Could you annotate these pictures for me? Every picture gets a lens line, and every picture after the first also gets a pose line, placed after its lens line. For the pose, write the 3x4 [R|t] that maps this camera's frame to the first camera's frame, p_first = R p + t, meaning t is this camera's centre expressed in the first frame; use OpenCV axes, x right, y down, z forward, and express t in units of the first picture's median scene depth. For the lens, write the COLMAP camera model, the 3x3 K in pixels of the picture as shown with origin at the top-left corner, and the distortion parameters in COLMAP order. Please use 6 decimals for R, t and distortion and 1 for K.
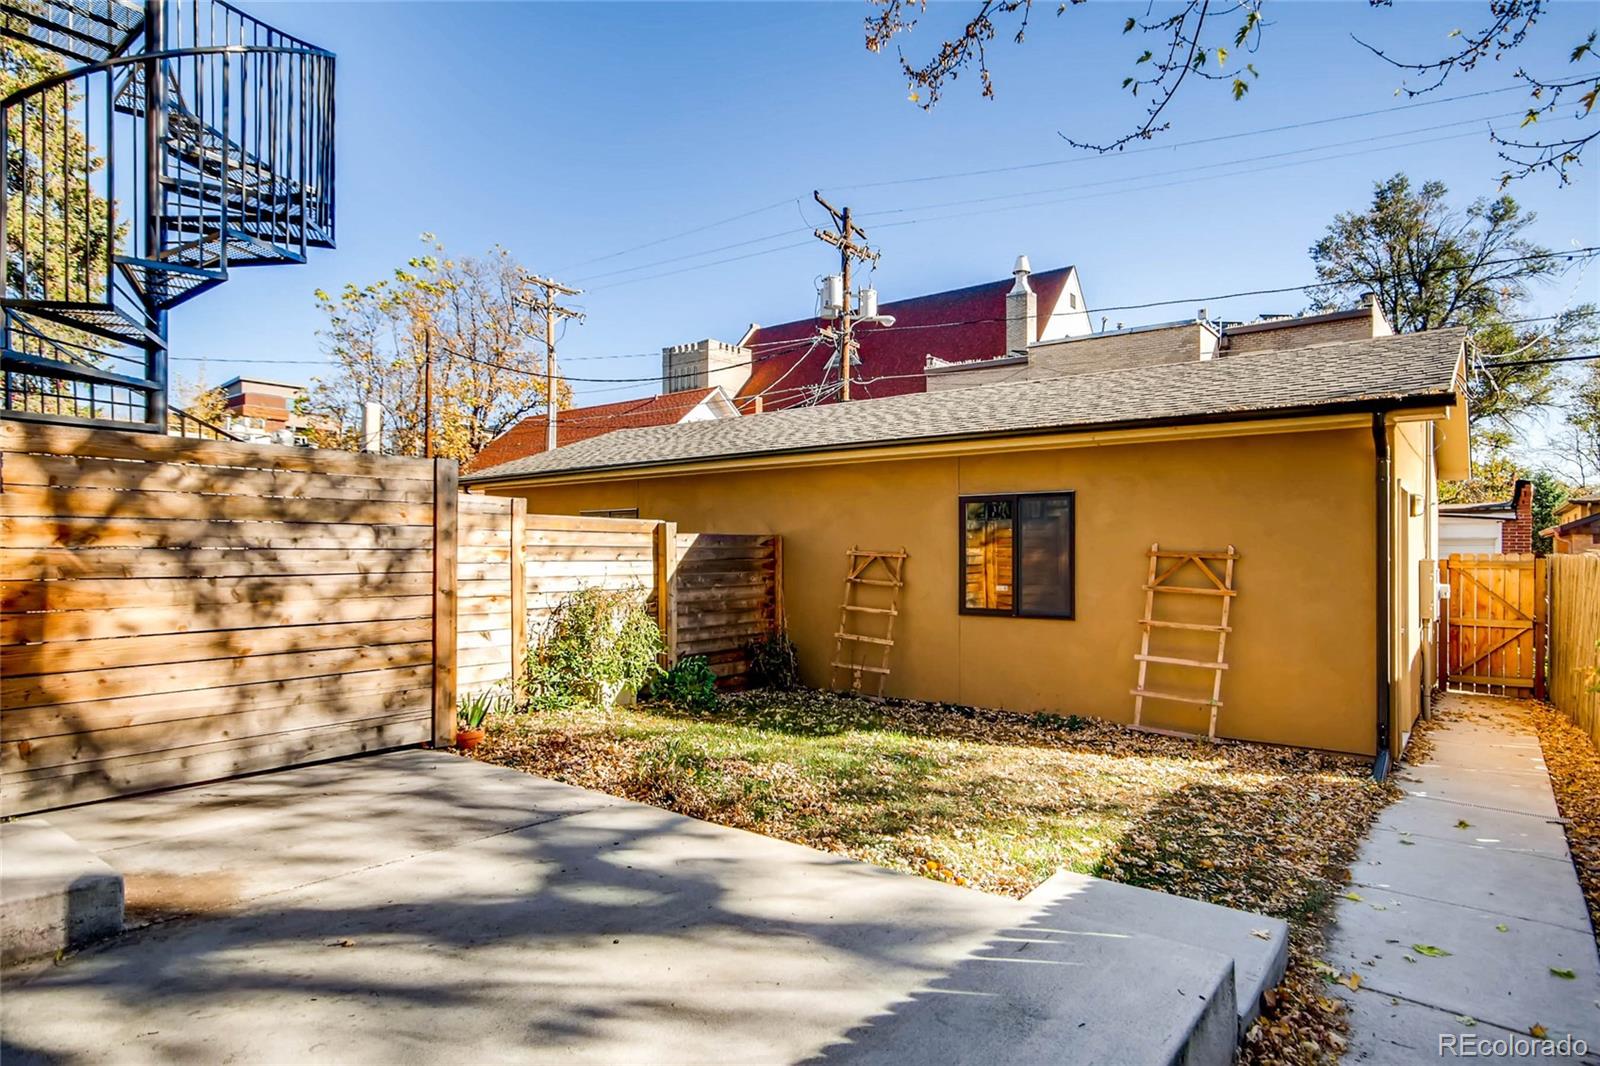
lens RADIAL K [[866.3, 0, 800.1], [0, 866.3, 547.4], [0, 0, 1]] dist [-0.028491, 0.039577]
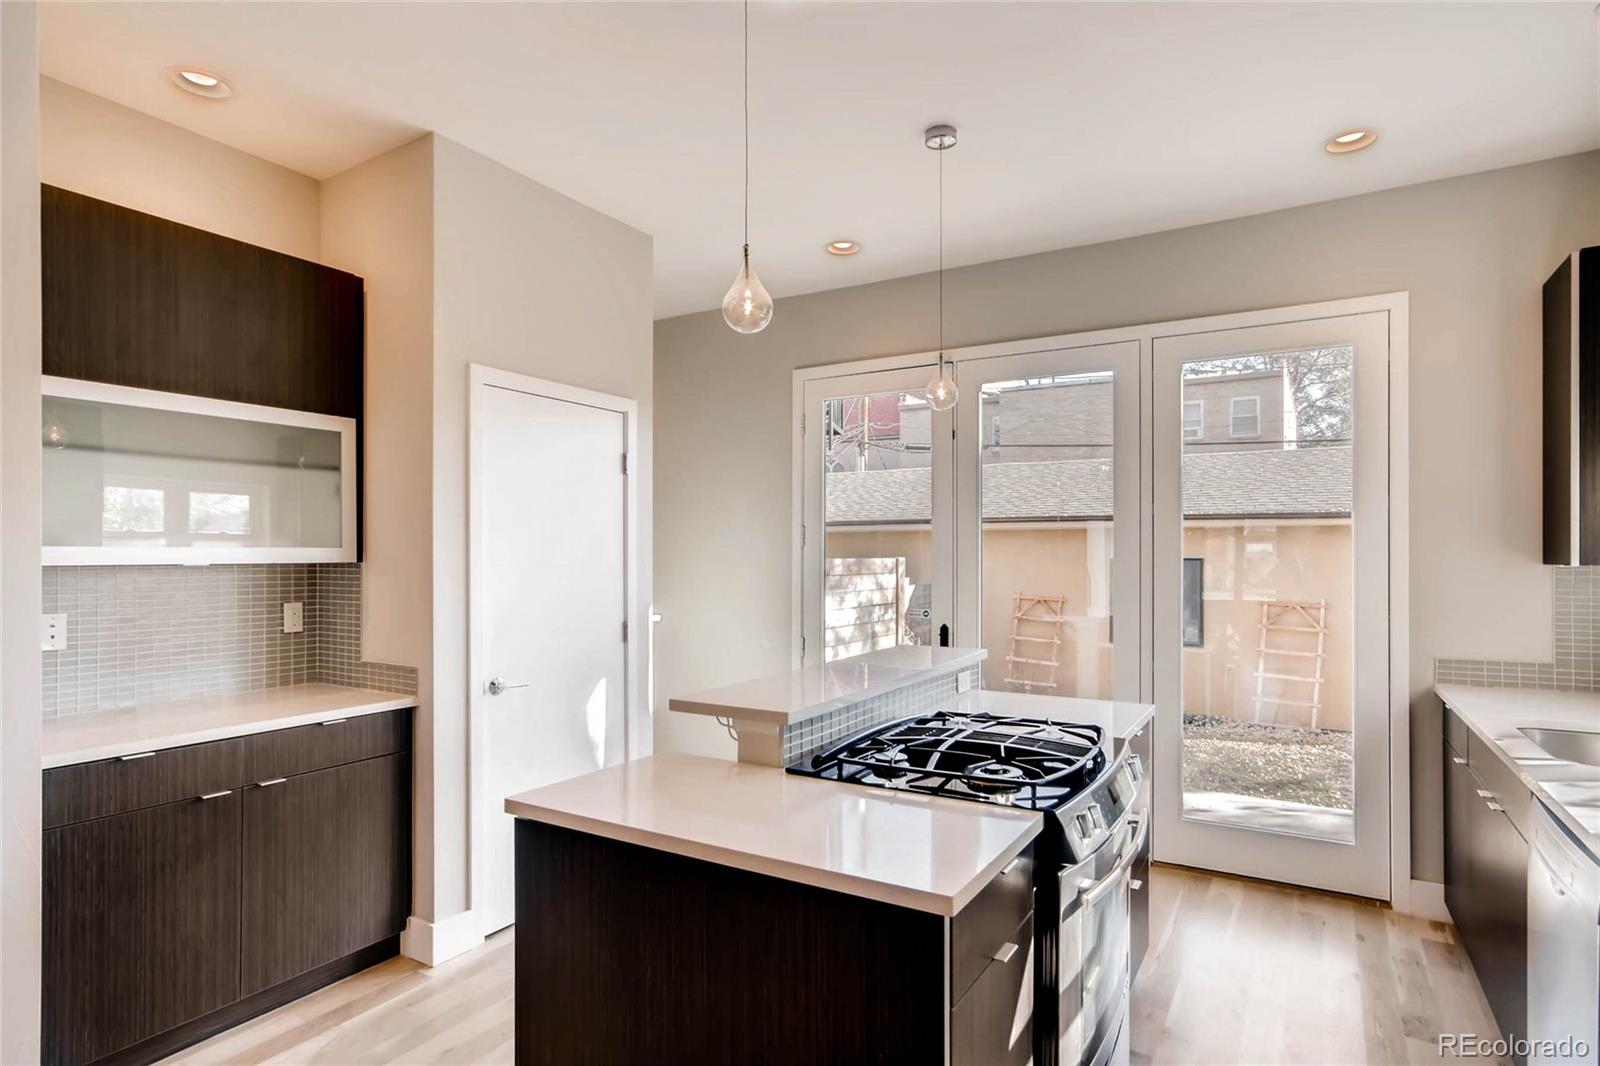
lens RADIAL K [[866.3, 0, 800.1], [0, 866.3, 547.4], [0, 0, 1]] dist [-0.028491, 0.039577]
pose [[0.992173, 0.007629, 0.124635, -0.552686], [-0.006404, 0.999927, -0.010222, -0.066853], [-0.124704, 0.009344, 0.992150, -0.346752]]
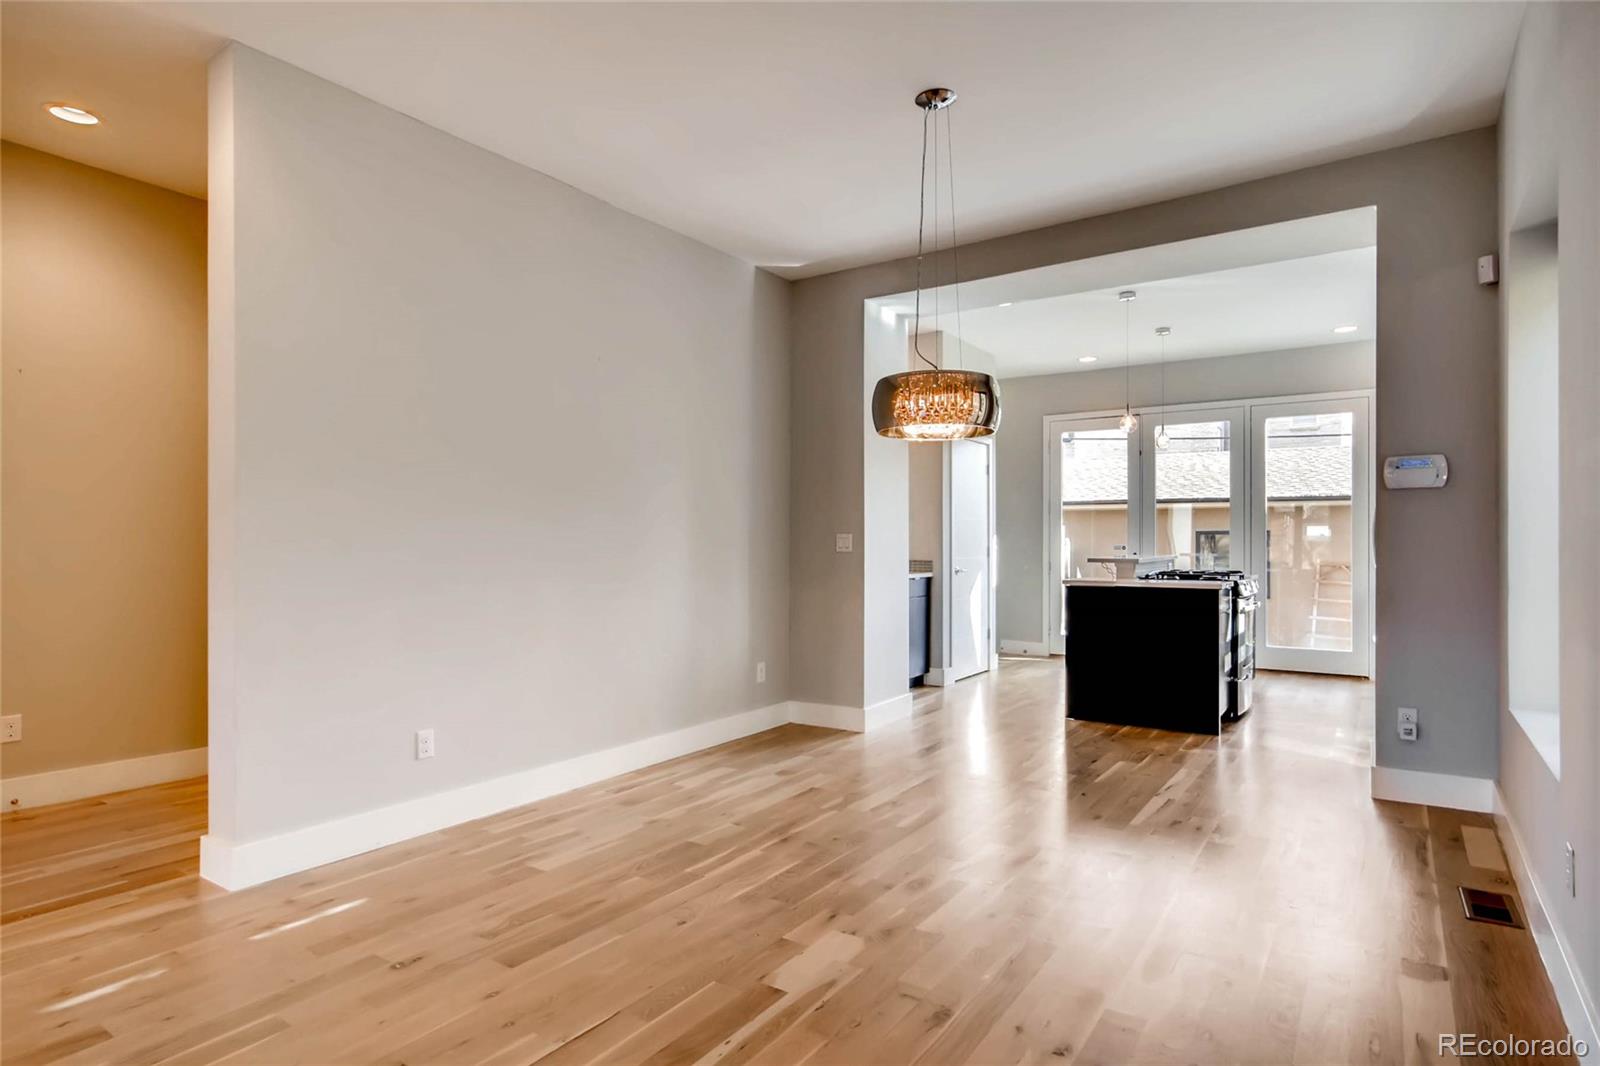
lens RADIAL K [[866.3, 0, 800.1], [0, 866.3, 547.4], [0, 0, 1]] dist [-0.028491, 0.039577]
pose [[0.997543, 0.002665, 0.070005, -0.882589], [-0.002808, 0.999994, 0.001939, -0.029922], [-0.070000, -0.002130, 0.997545, -0.841287]]
